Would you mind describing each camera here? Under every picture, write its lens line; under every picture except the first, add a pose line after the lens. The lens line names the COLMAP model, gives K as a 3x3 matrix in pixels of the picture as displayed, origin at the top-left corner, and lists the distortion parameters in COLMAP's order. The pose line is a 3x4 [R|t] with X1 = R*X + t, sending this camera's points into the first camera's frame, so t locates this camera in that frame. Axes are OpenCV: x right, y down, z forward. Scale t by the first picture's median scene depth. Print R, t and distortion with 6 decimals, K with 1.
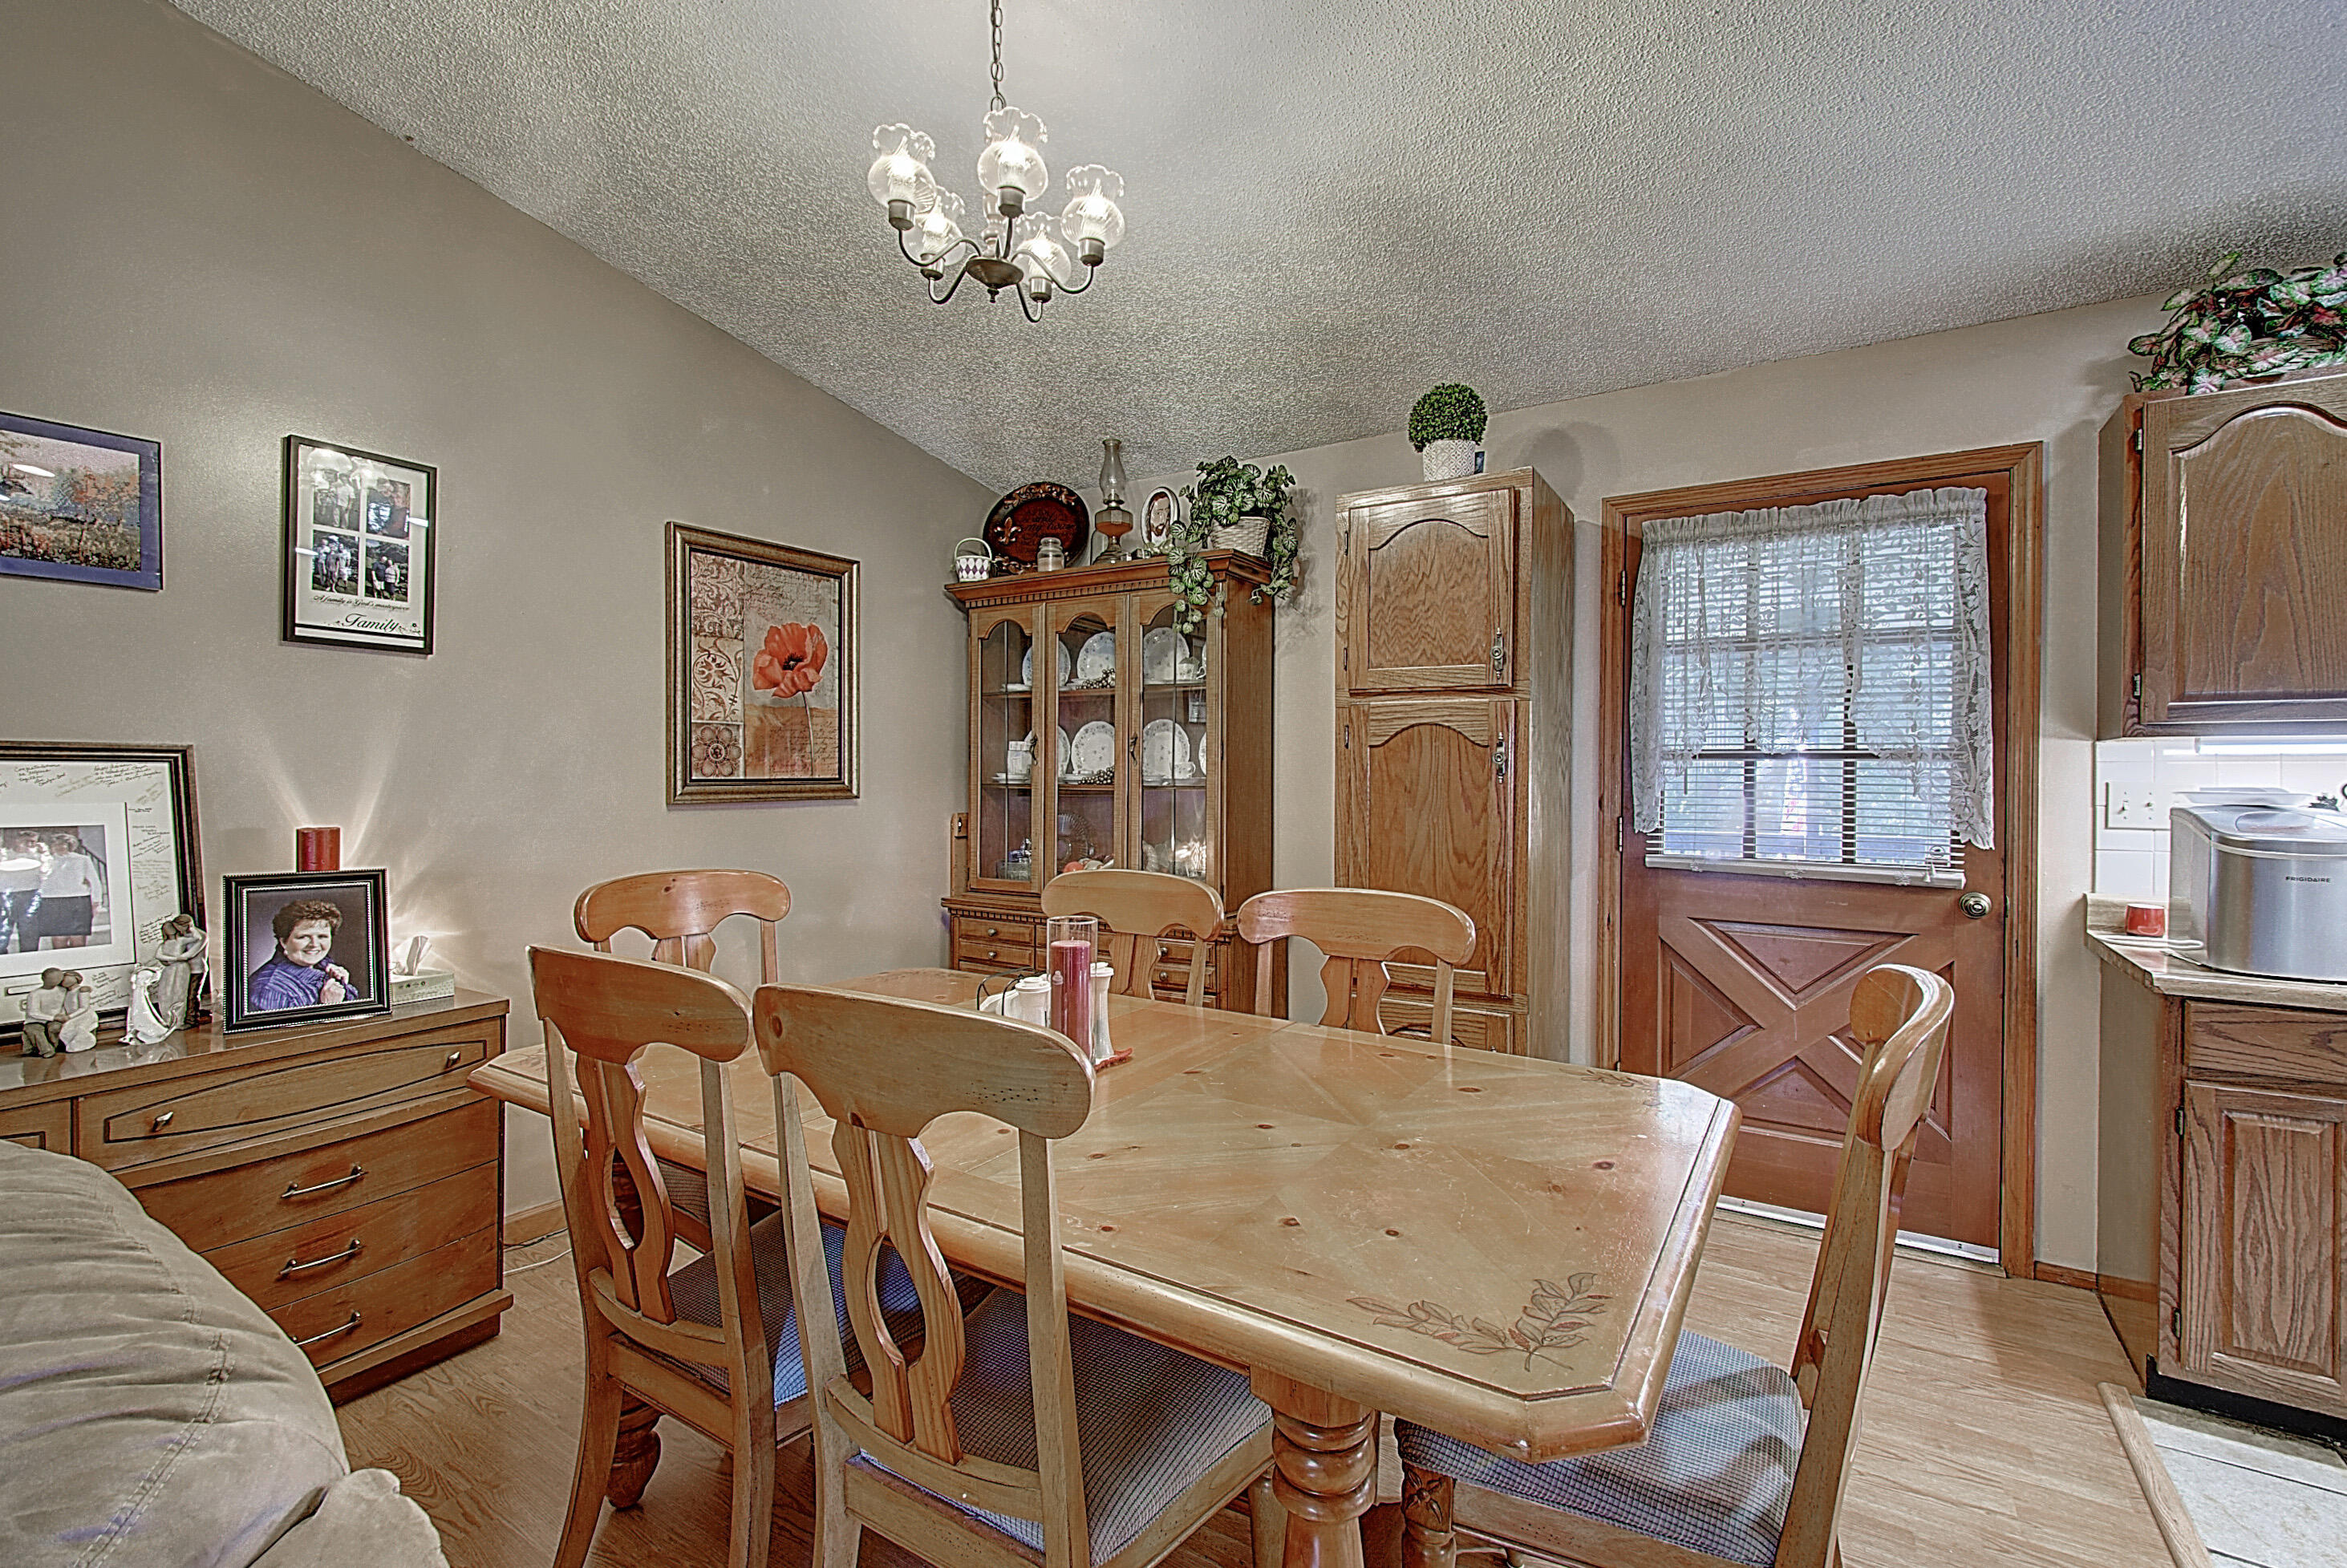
lens RADIAL K [[1025.9, 0, 1175.8], [0, 1025.9, 777.0], [0, 0, 1]] dist [-0.005576, -0.001236]
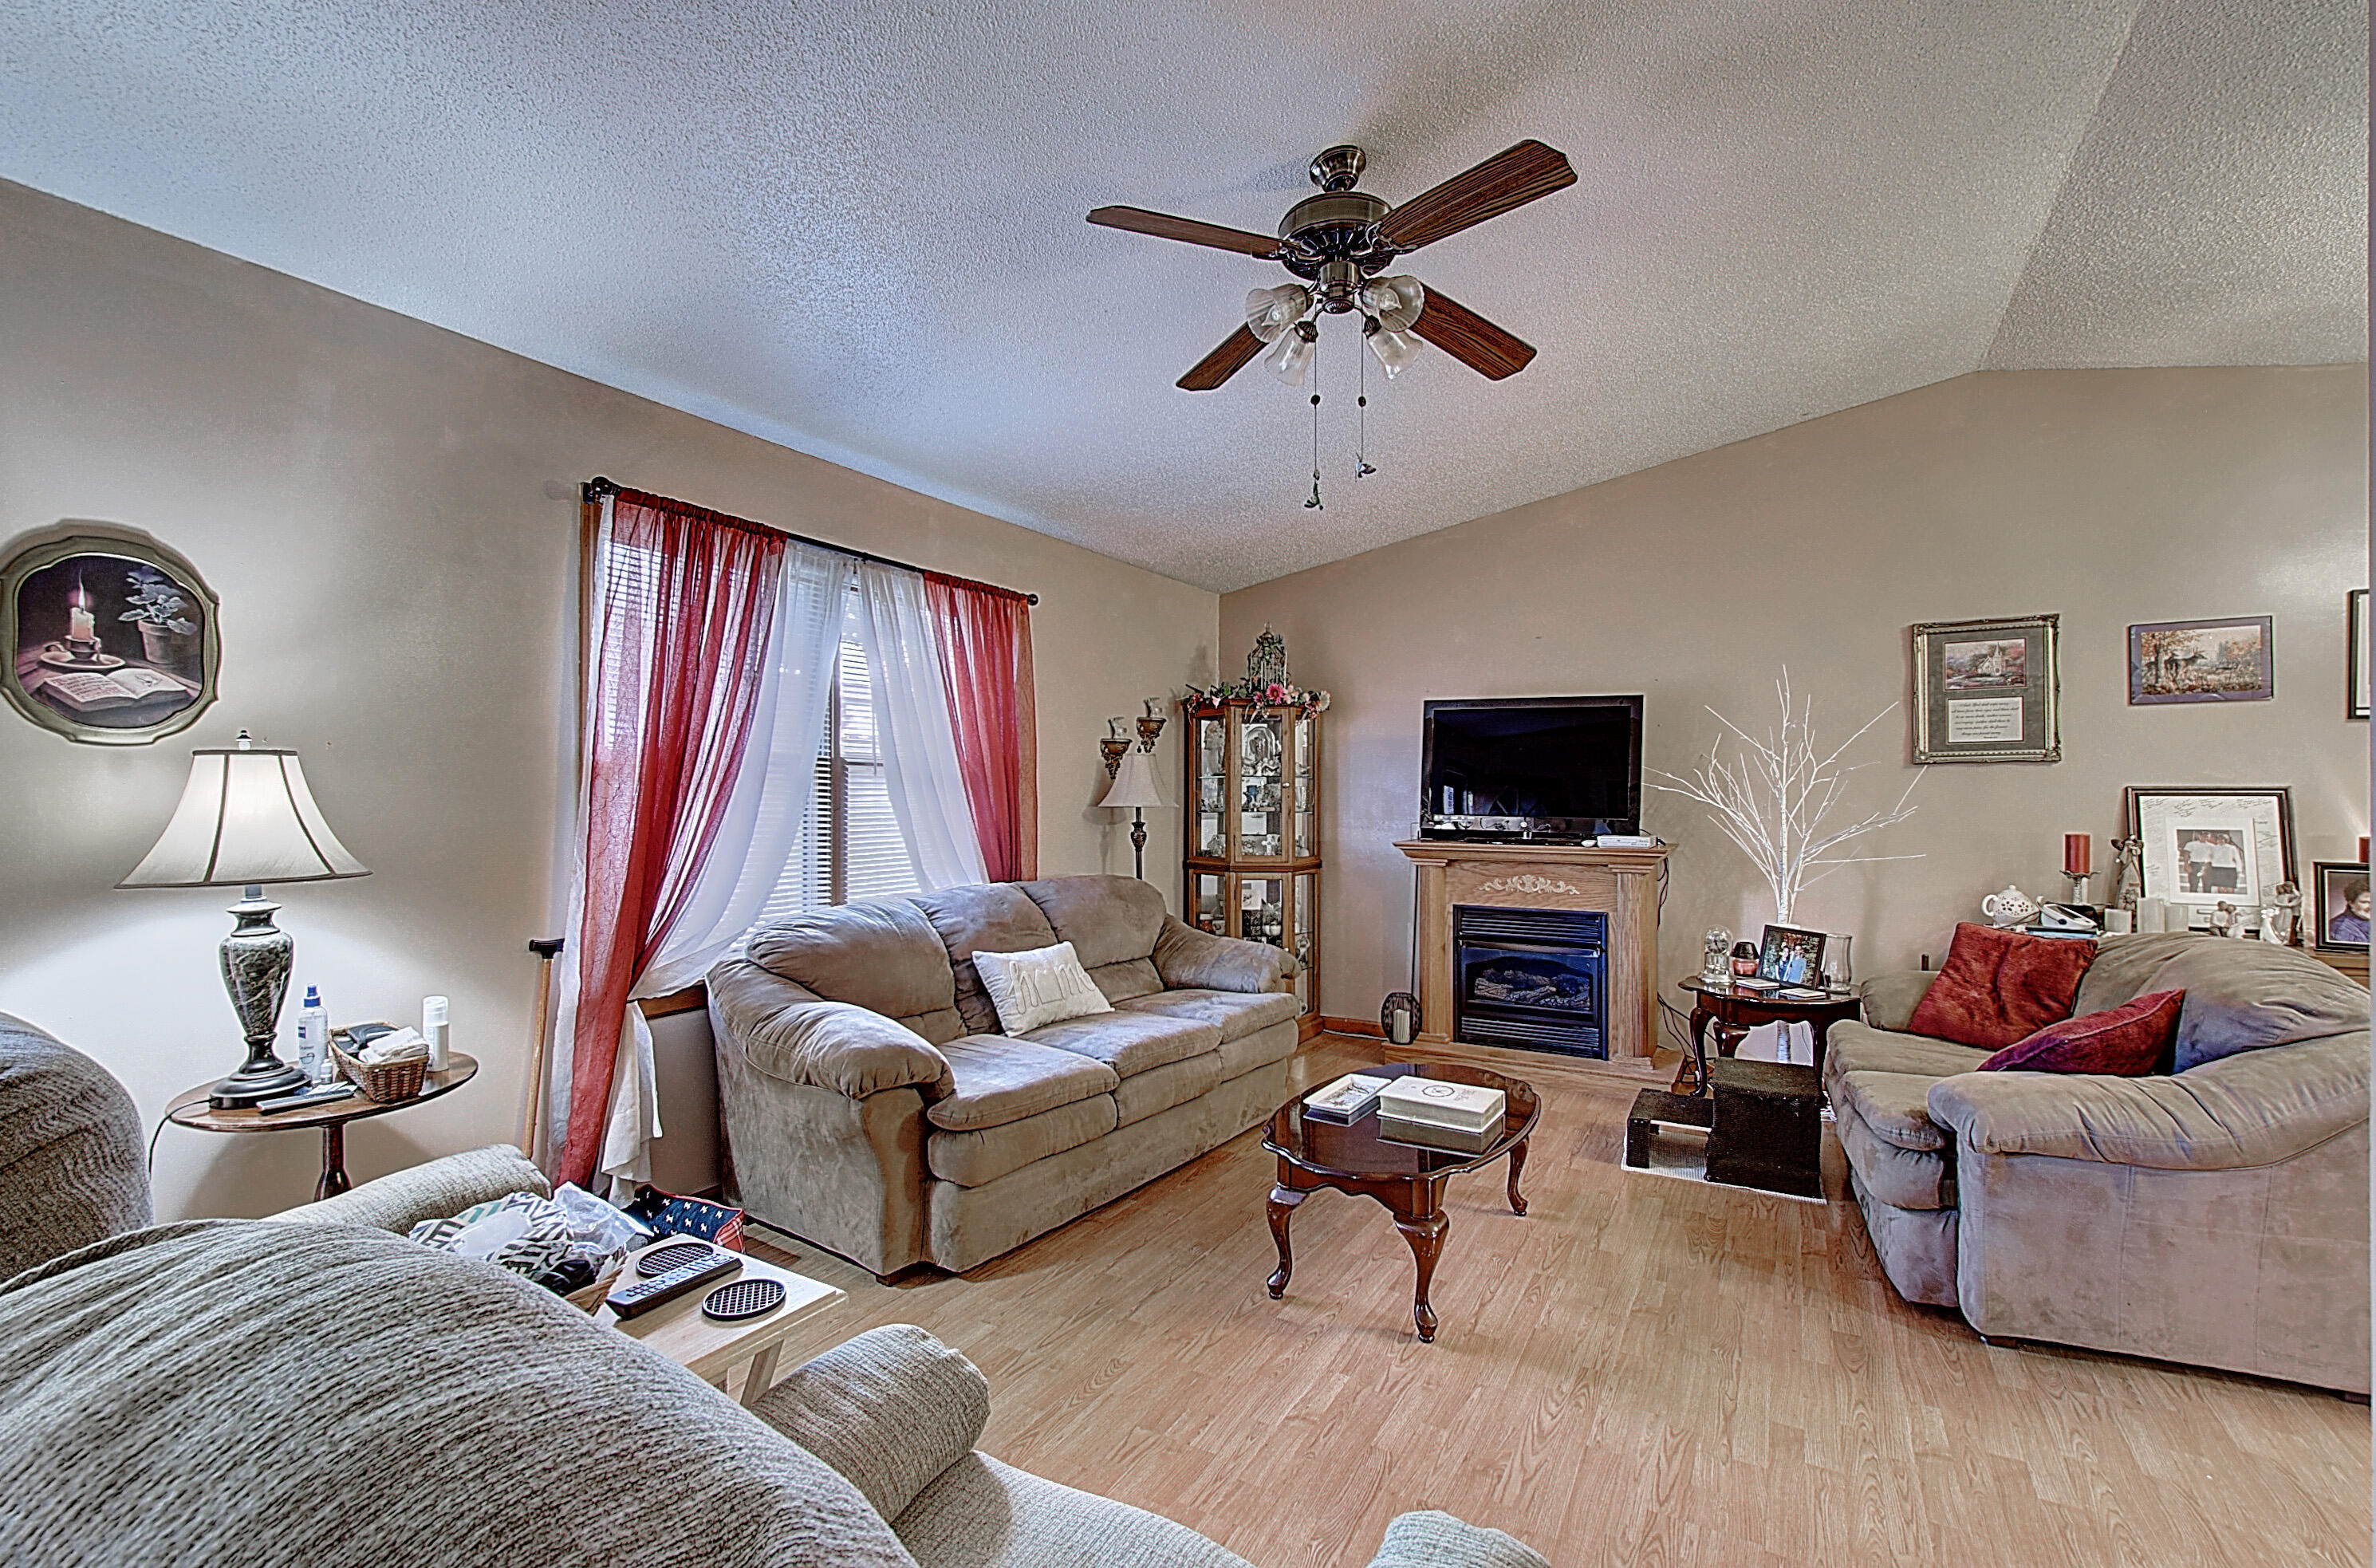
lens RADIAL K [[1050.9, 0, 1207.8], [0, 1050.9, 797.3], [0, 0, 1]] dist [-0.001790, -0.002418]
pose [[0.052508, 0.000787, -0.998620, 0.482181], [-0.001767, 0.999998, 0.000695, -0.006867], [0.998619, 0.001728, 0.052509, -0.629467]]
